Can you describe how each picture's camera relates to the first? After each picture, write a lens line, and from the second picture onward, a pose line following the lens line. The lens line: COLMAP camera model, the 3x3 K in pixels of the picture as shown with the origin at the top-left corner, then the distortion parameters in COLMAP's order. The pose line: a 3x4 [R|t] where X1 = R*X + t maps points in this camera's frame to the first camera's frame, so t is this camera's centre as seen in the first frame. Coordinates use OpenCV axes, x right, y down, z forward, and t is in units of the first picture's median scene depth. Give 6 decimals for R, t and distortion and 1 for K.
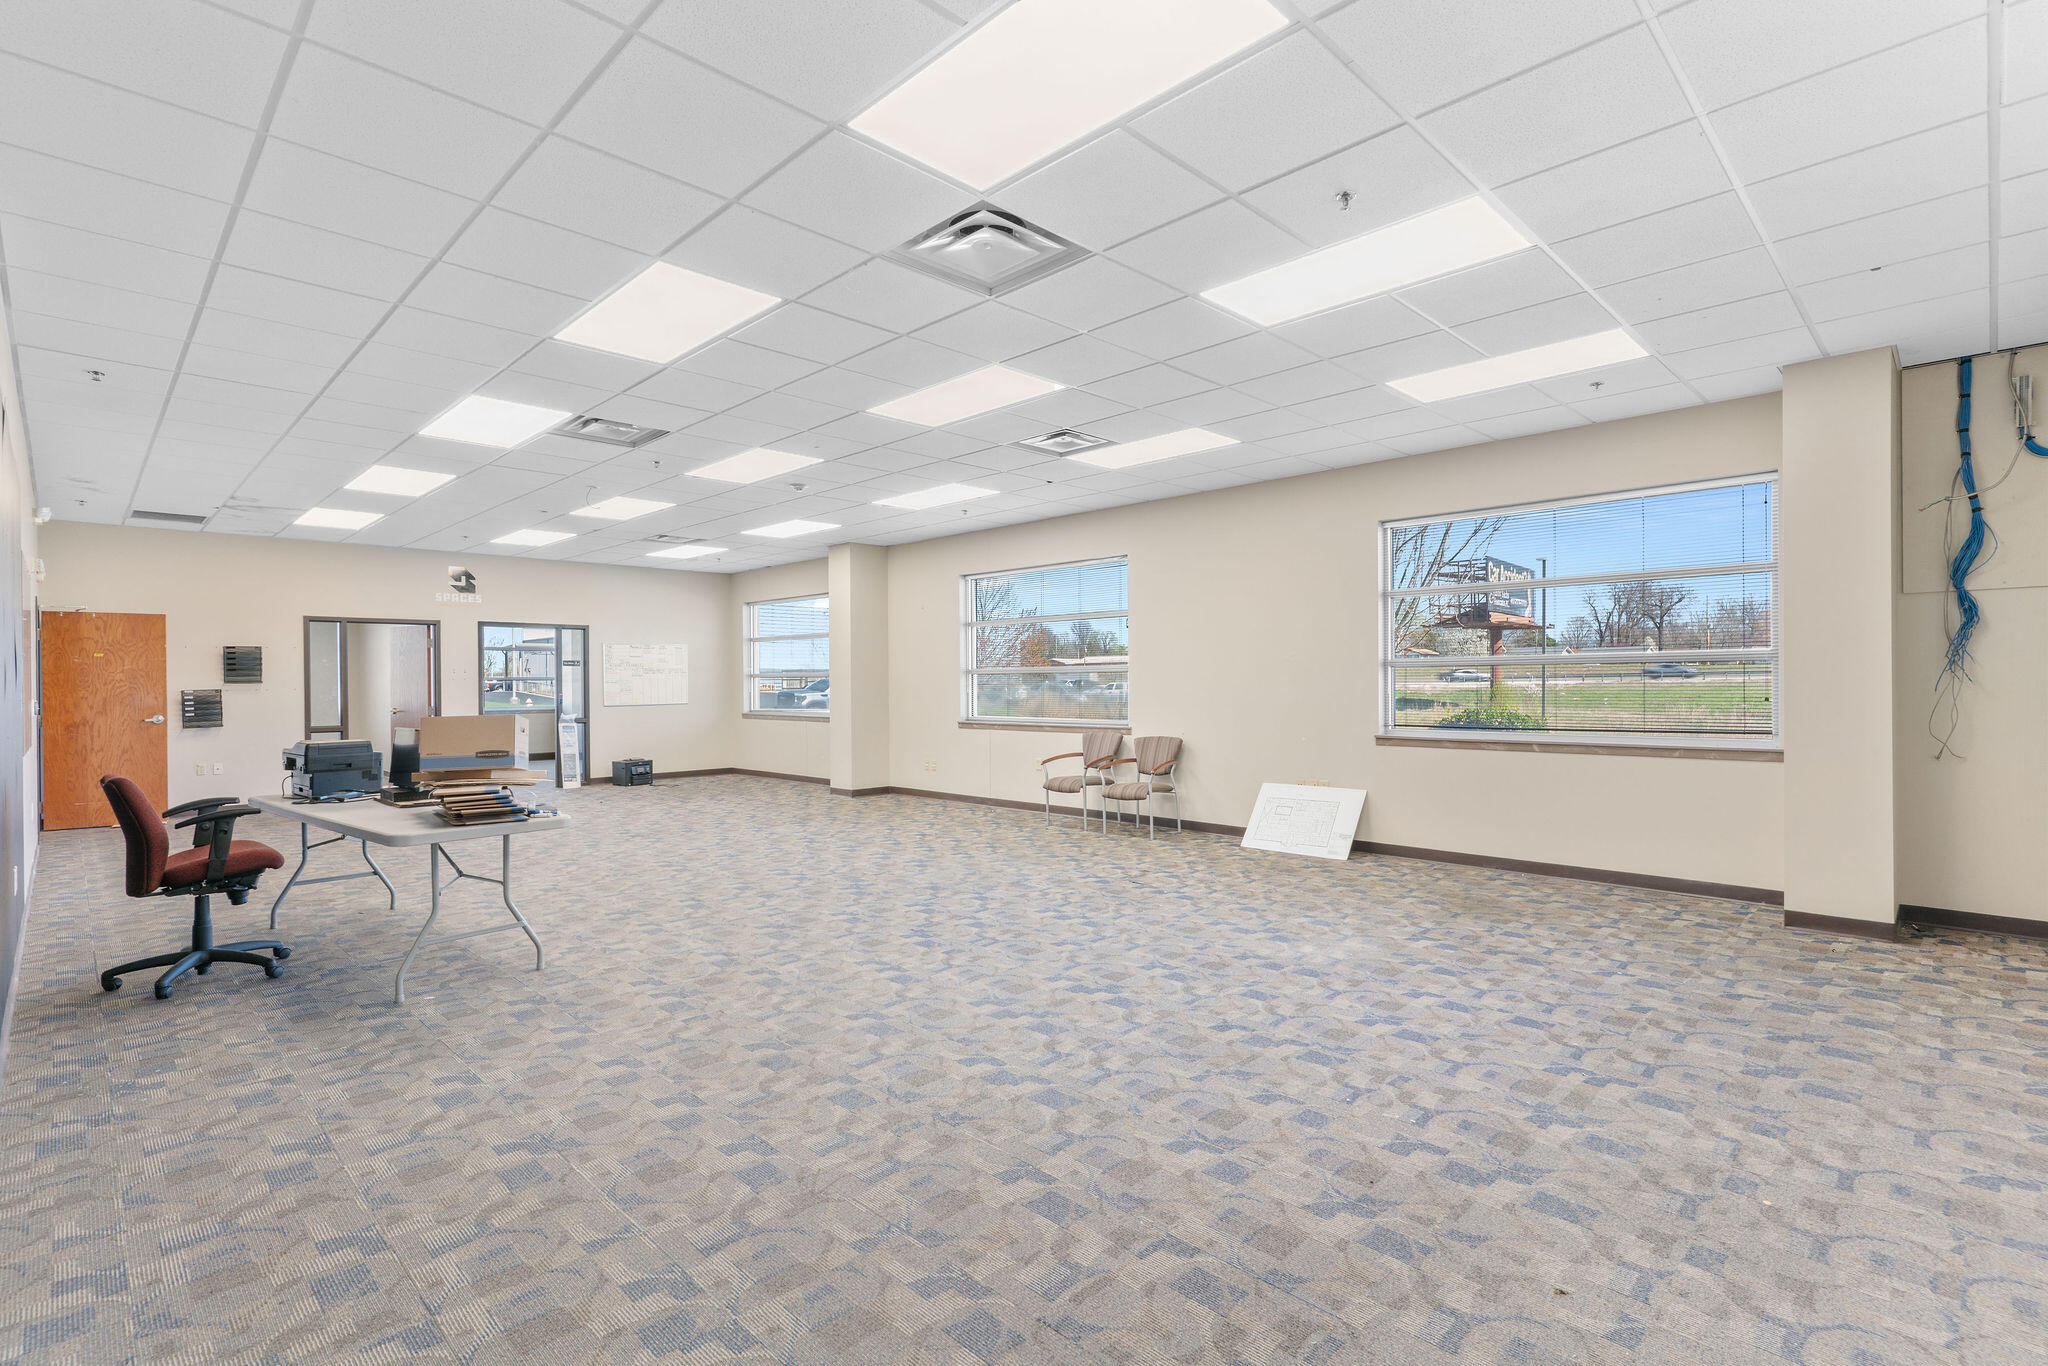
lens RADIAL K [[981.0, 0, 1006.7], [0, 981.0, 653.5], [0, 0, 1]] dist [0.003059, -0.000443]
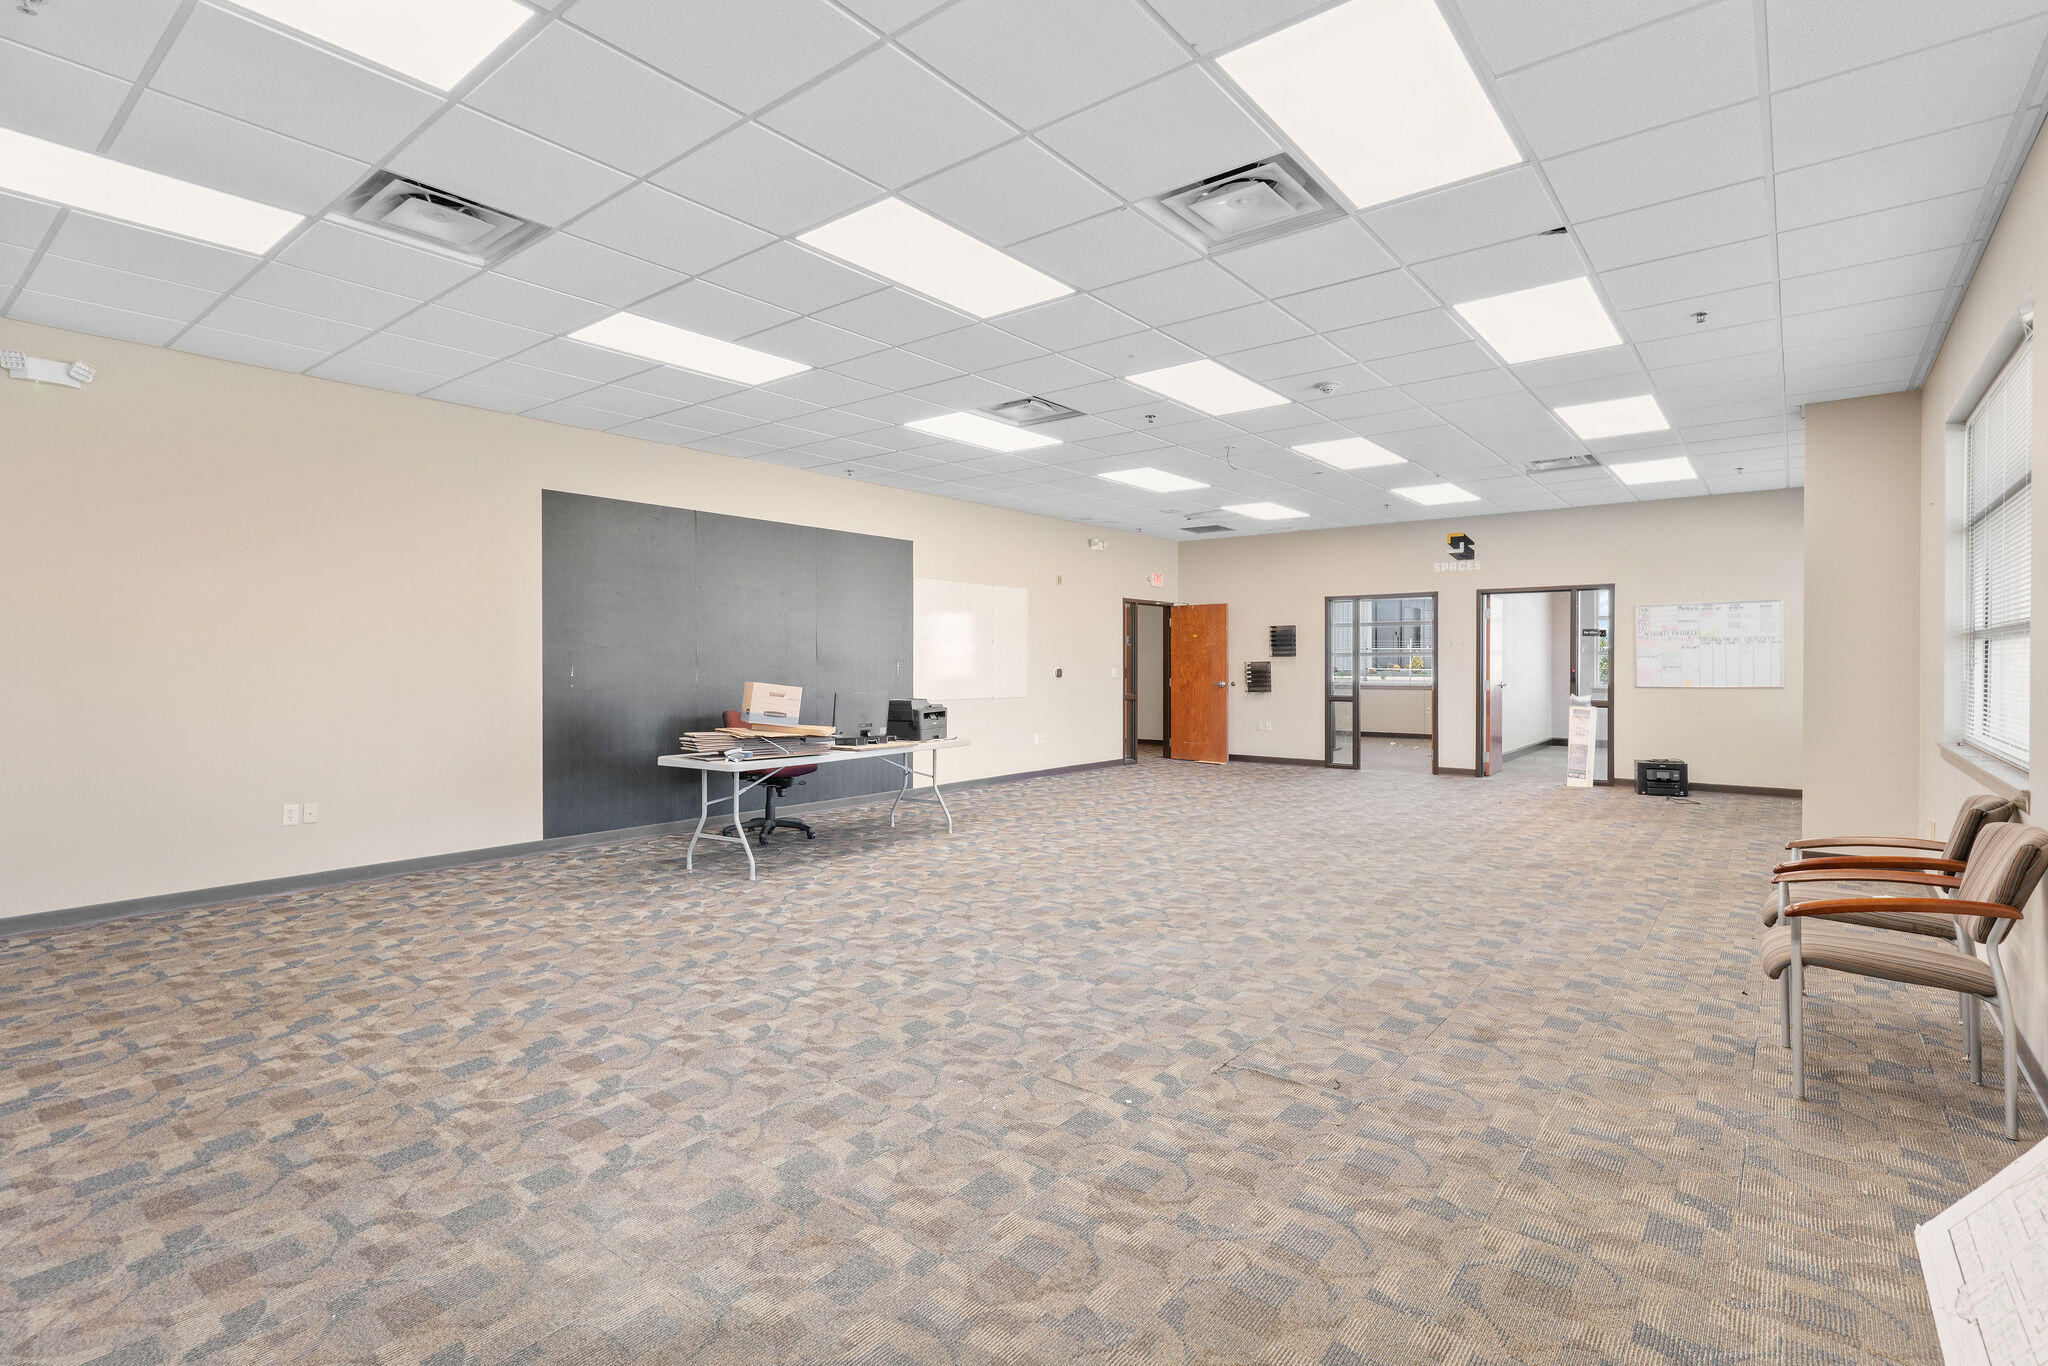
lens RADIAL K [[981.0, 0, 1006.7], [0, 981.0, 653.5], [0, 0, 1]] dist [0.003059, -0.000443]
pose [[0.109858, 0.000287, -0.993947, 0.816766], [0.028648, 0.999584, 0.003455, 0.028231], [0.993534, -0.028854, 0.109804, 1.160638]]
